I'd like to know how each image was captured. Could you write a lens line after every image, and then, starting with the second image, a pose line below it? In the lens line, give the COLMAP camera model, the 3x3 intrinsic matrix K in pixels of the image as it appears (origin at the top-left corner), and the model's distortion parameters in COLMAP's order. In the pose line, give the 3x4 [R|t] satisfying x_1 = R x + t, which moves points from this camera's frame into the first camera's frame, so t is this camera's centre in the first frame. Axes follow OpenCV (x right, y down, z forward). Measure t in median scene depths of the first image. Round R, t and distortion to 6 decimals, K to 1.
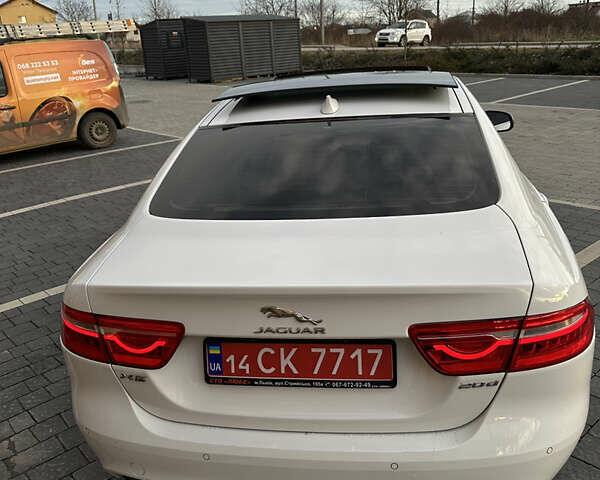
lens RADIAL K [[580.5, 0, 303.1], [0, 580.5, 241.7], [0, 0, 1]] dist [0.166897, -0.314390]
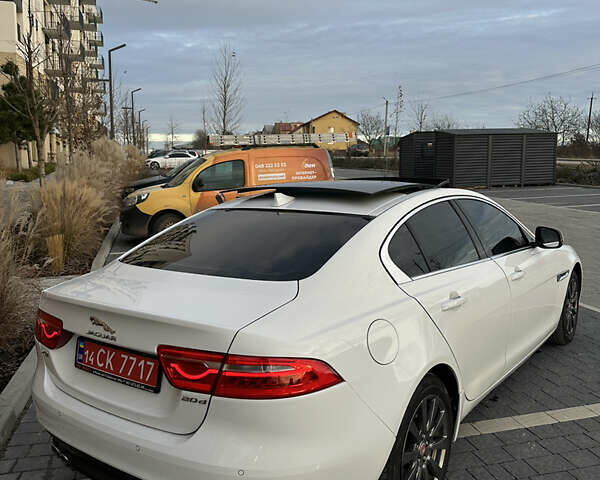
lens RADIAL K [[580.5, 0, 303.1], [0, 580.5, 241.7], [0, 0, 1]] dist [0.166897, -0.314390]
pose [[0.876989, 0.108548, -0.468089, 1.010944], [-0.187239, 0.974347, -0.124856, 0.011270], [0.442528, 0.197142, 0.874816, -0.118616]]
